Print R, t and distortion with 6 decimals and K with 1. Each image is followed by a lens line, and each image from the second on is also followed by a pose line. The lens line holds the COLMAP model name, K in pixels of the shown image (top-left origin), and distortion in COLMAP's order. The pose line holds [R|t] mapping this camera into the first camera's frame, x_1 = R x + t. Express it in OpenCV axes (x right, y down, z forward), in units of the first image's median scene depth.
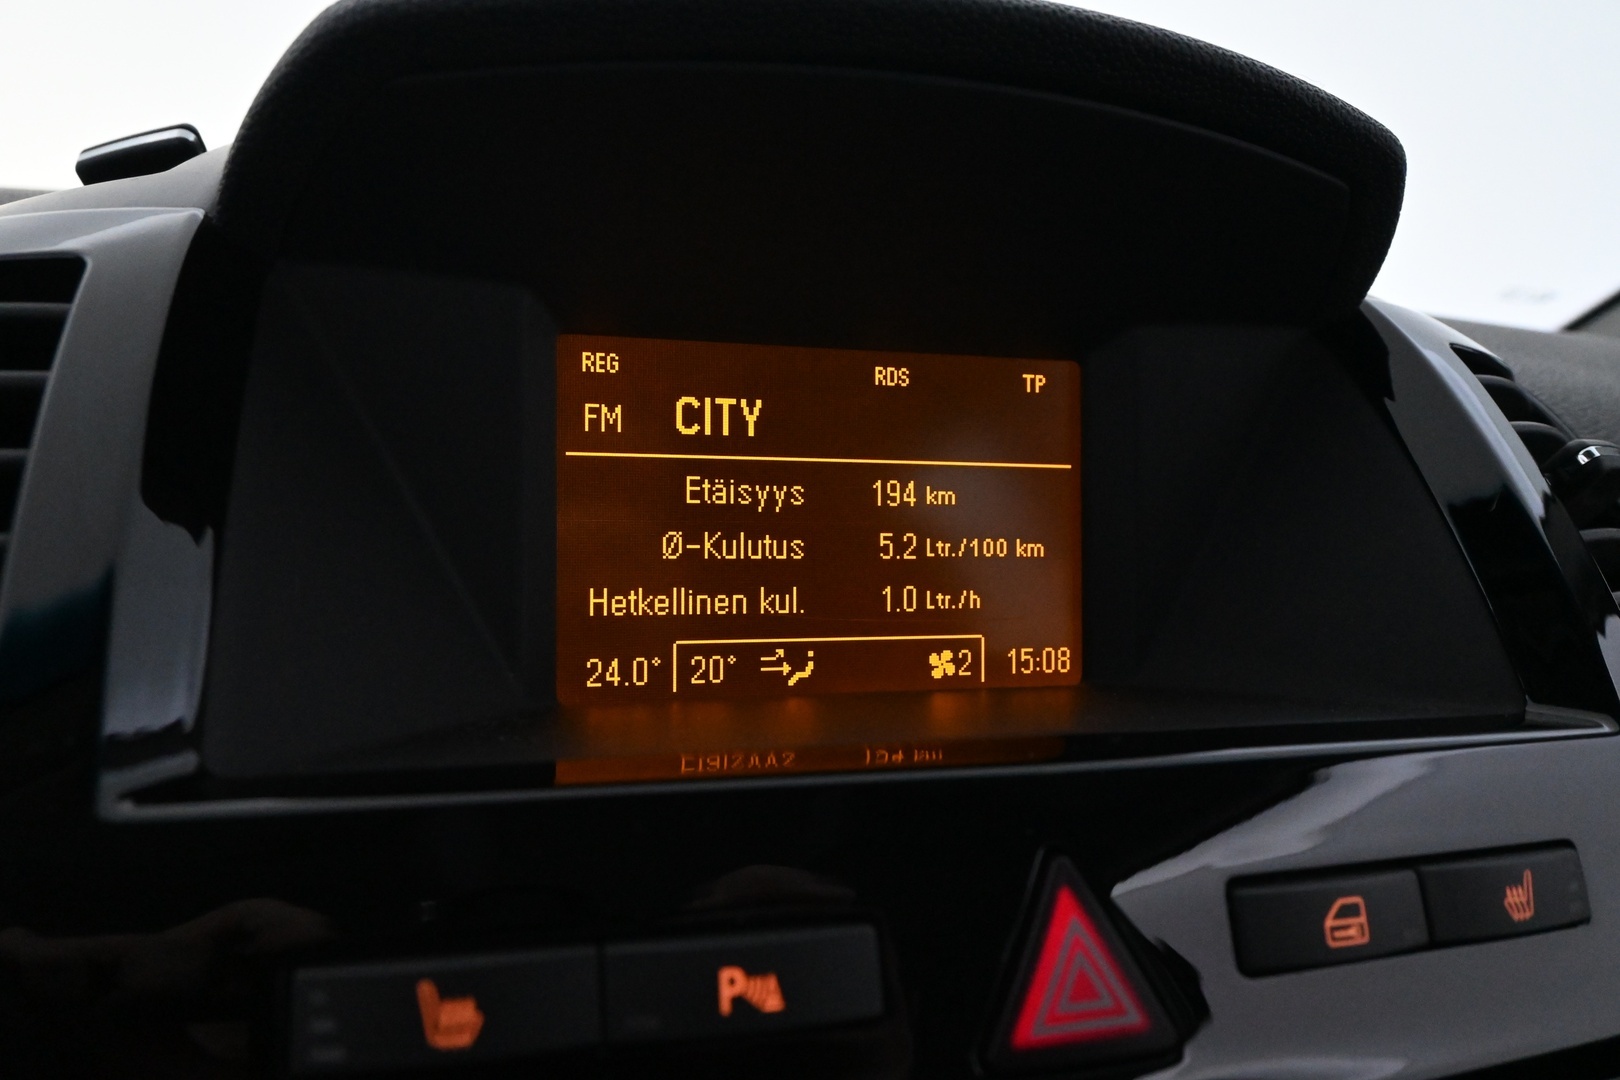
lens RADIAL K [[1206.3, 0, 815.0], [0, 1206.3, 540.2], [0, 0, 1]] dist [-0.017211, 0.011644]
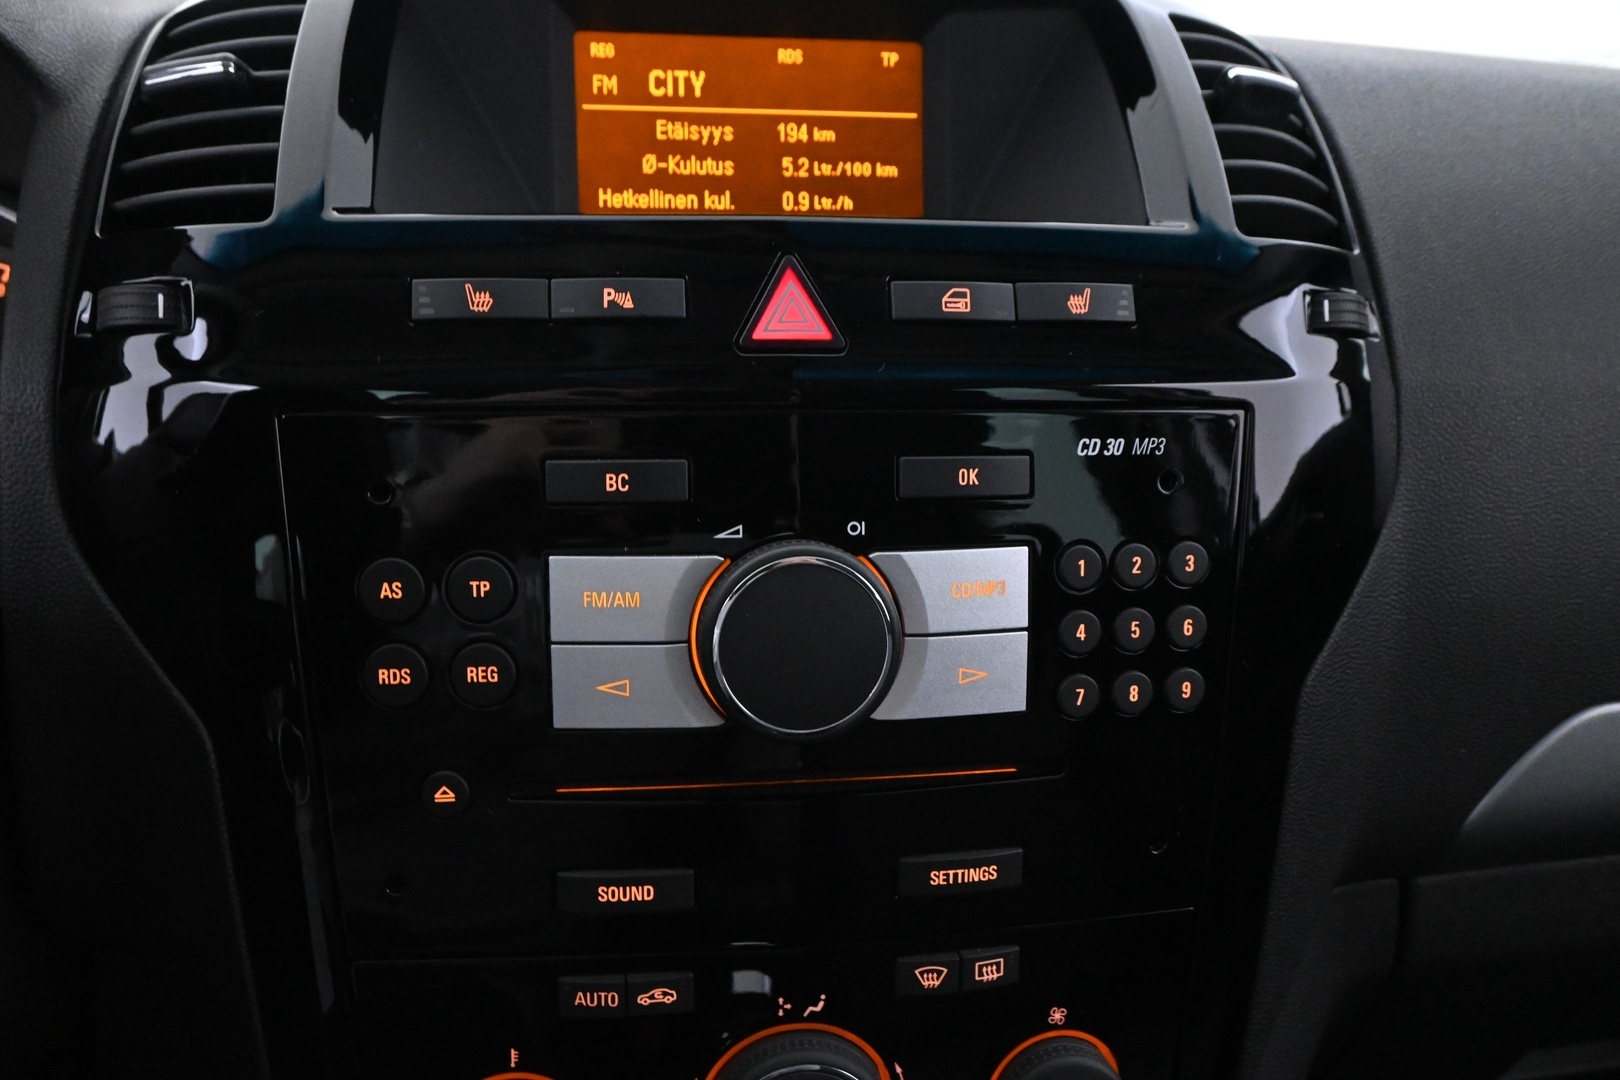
lens RADIAL K [[1206.3, 0, 803.1], [0, 1206.3, 542.7], [0, 0, 1]] dist [-0.017211, 0.011644]
pose [[0.983747, 0.007767, -0.179389, 0.381735], [0.011130, 0.994505, 0.104094, 0.344700], [0.179212, -0.104399, 0.978256, -0.617767]]
